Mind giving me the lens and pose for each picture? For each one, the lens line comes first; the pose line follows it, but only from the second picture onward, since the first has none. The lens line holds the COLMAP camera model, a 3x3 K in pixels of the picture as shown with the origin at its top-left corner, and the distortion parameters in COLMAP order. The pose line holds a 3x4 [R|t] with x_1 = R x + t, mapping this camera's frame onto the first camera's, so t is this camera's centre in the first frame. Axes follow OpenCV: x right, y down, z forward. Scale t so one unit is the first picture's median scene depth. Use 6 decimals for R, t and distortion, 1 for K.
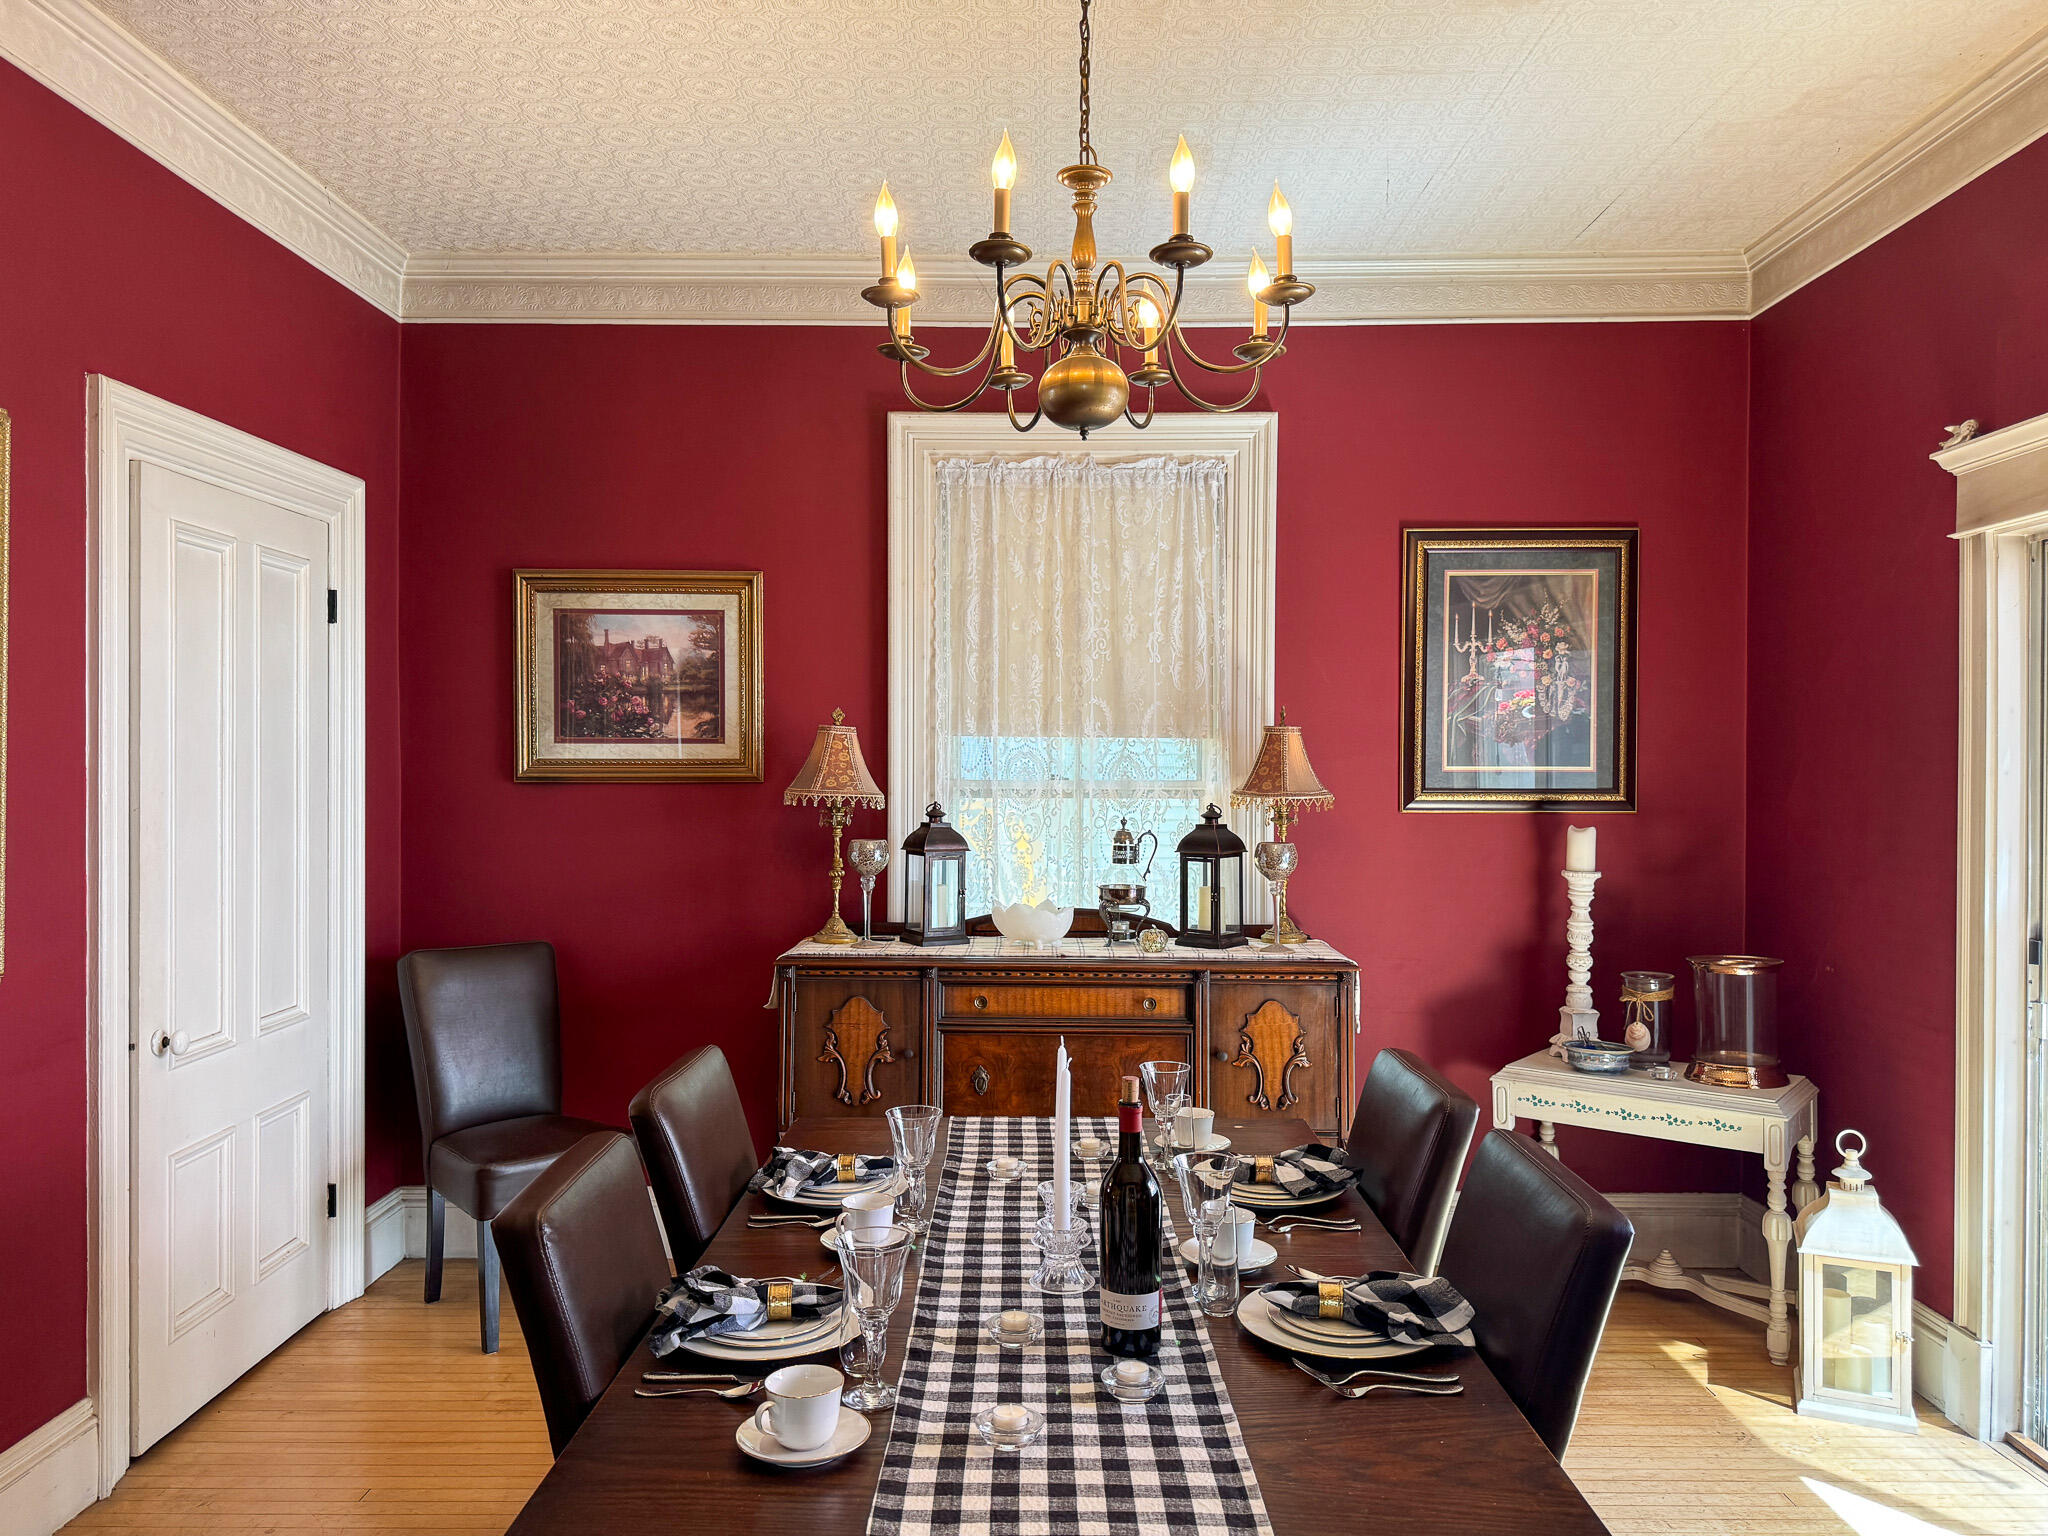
lens RADIAL K [[1510.2, 0, 1021.6], [0, 1510.2, 765.7], [0, 0, 1]] dist [0.004184, -0.000557]
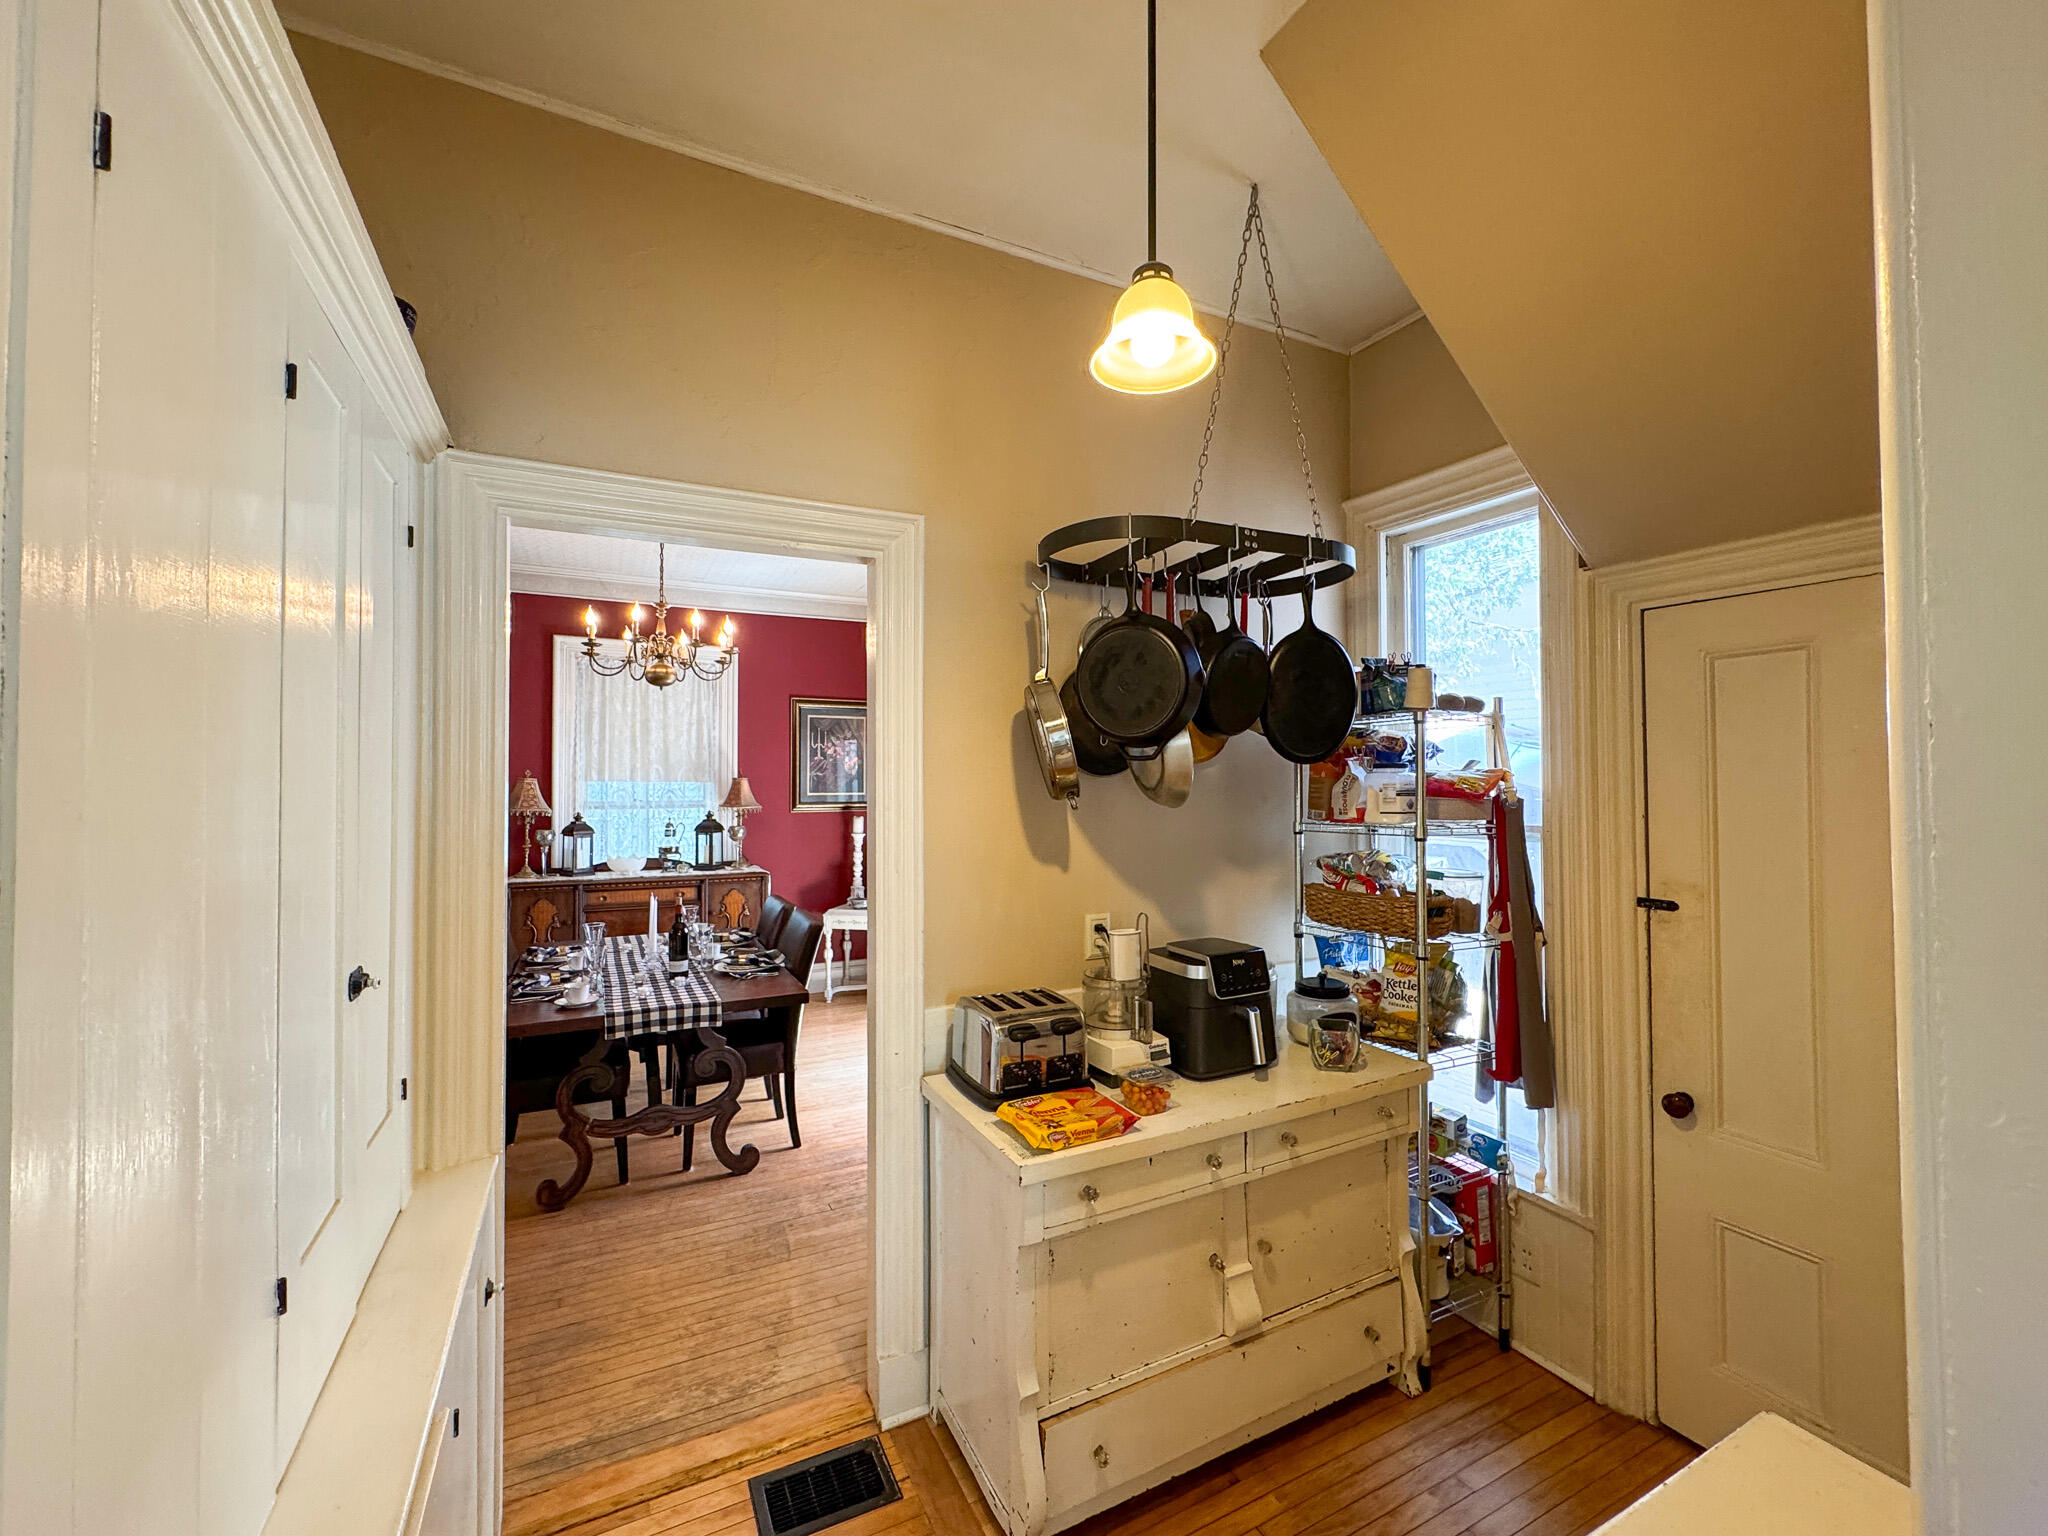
lens RADIAL K [[844.7, 0, 1015.9], [0, 844.7, 765.1], [0, 0, 1]] dist [-0.002469, 0.000059]
pose [[0.892956, 0.004110, 0.450126, -0.041851], [0.007110, 0.999705, -0.023234, -0.011916], [-0.450088, 0.023947, 0.892663, -0.405602]]
